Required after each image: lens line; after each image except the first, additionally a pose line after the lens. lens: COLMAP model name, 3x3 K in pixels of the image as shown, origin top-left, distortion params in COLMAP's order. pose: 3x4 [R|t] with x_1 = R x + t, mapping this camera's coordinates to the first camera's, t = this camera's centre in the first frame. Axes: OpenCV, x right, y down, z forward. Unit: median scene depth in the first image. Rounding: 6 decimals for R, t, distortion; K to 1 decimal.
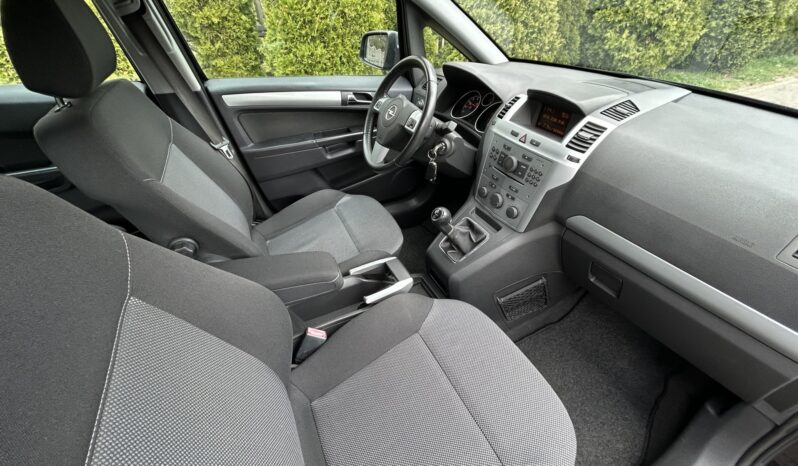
lens RADIAL K [[317.6, 0, 398.2], [0, 317.6, 237.7], [0, 0, 1]] dist [-0.000422, 0.000052]
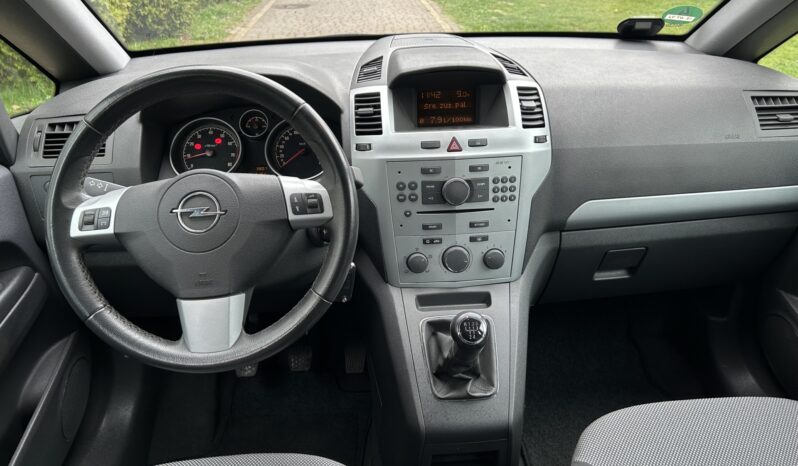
lens RADIAL K [[604.3, 0, 398.7], [0, 604.3, 232.1], [0, 0, 1]] dist [0.014050, 0.002271]
pose [[0.407935, -0.428851, 0.806024, -0.629894], [0.593133, 0.795632, 0.123133, -0.385713], [-0.694105, 0.427850, 0.578932, 0.493099]]
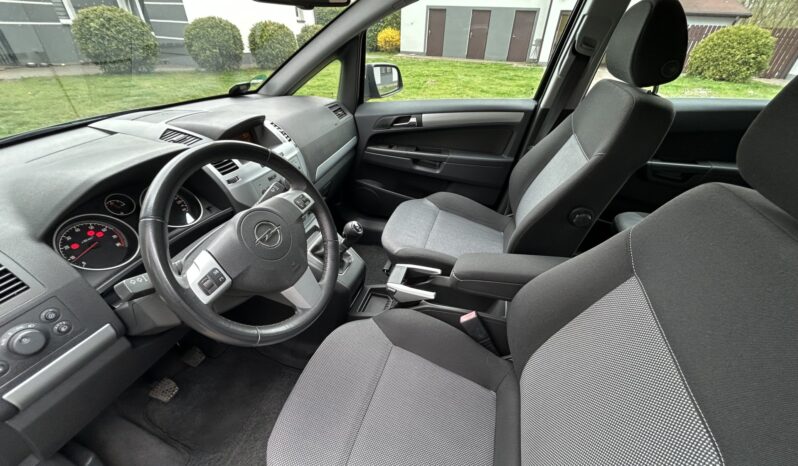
lens RADIAL K [[317.6, 0, 397.0], [0, 317.6, 234.2], [0, 0, 1]] dist [-0.000422, 0.000052]
pose [[-0.706001, -0.398683, 0.585333, -0.636059], [0.441315, 0.398750, 0.803890, -0.901693], [-0.553899, 0.825863, -0.105573, 1.100114]]
